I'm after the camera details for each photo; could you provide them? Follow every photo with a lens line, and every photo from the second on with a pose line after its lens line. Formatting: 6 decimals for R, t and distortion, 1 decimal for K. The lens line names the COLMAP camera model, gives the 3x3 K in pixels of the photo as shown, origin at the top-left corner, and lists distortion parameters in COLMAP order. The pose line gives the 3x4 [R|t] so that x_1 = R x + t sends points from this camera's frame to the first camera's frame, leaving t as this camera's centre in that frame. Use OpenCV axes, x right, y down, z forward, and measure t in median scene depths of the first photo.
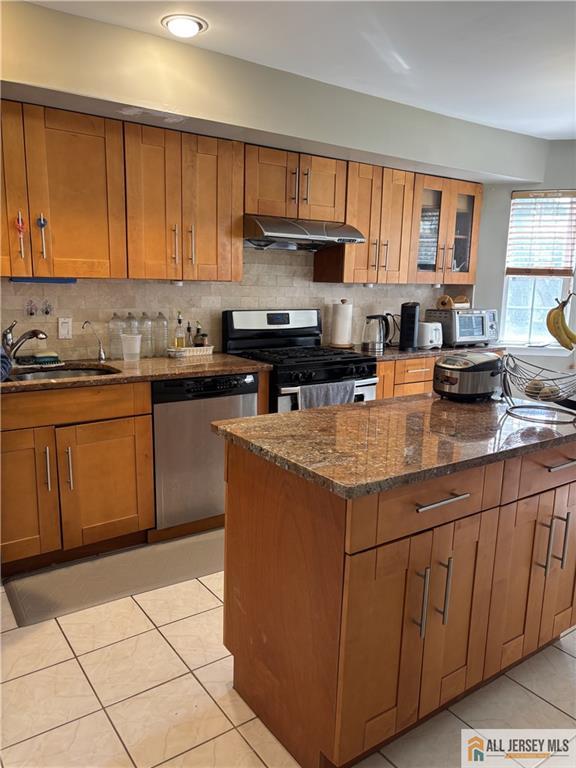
lens RADIAL K [[566.4, 0, 288.0], [0, 566.4, 384.0], [0, 0, 1]] dist [0.037748, -0.004088]
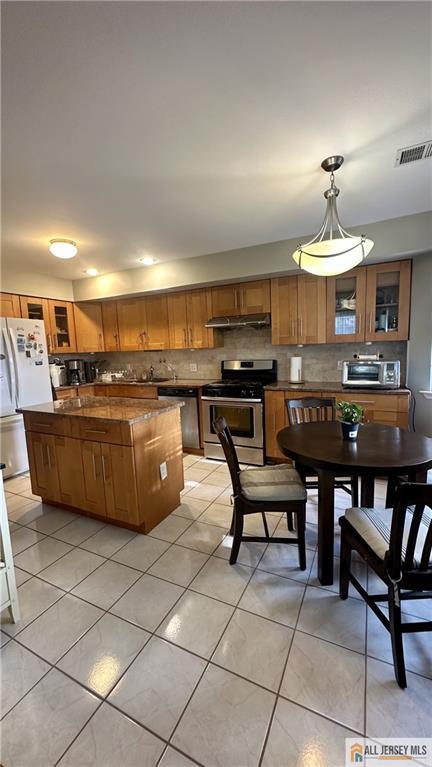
lens RADIAL K [[299.7, 0, 216.0], [0, 299.7, 383.5], [0, 0, 1]] dist [-0.001457, -0.000036]
pose [[0.467200, 0.071315, -0.881271, 0.857012], [-0.107926, 0.993888, 0.023212, -0.061992], [0.877540, 0.084267, 0.472041, 0.409315]]
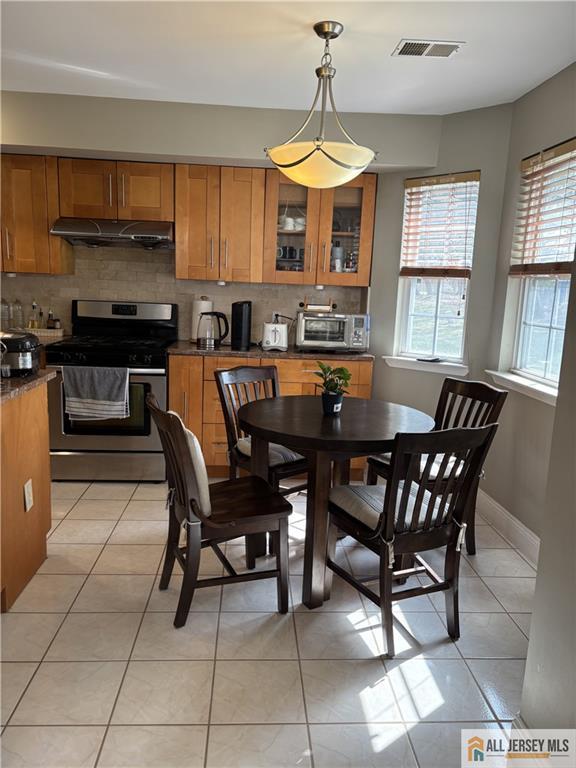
lens RADIAL K [[566.4, 0, 288.0], [0, 566.4, 384.0], [0, 0, 1]] dist [0.037748, -0.004088]
pose [[0.849527, 0.106823, -0.516616, 0.841285], [-0.115369, 0.993199, 0.015654, -0.025226], [0.514775, 0.046303, 0.856074, 0.212990]]
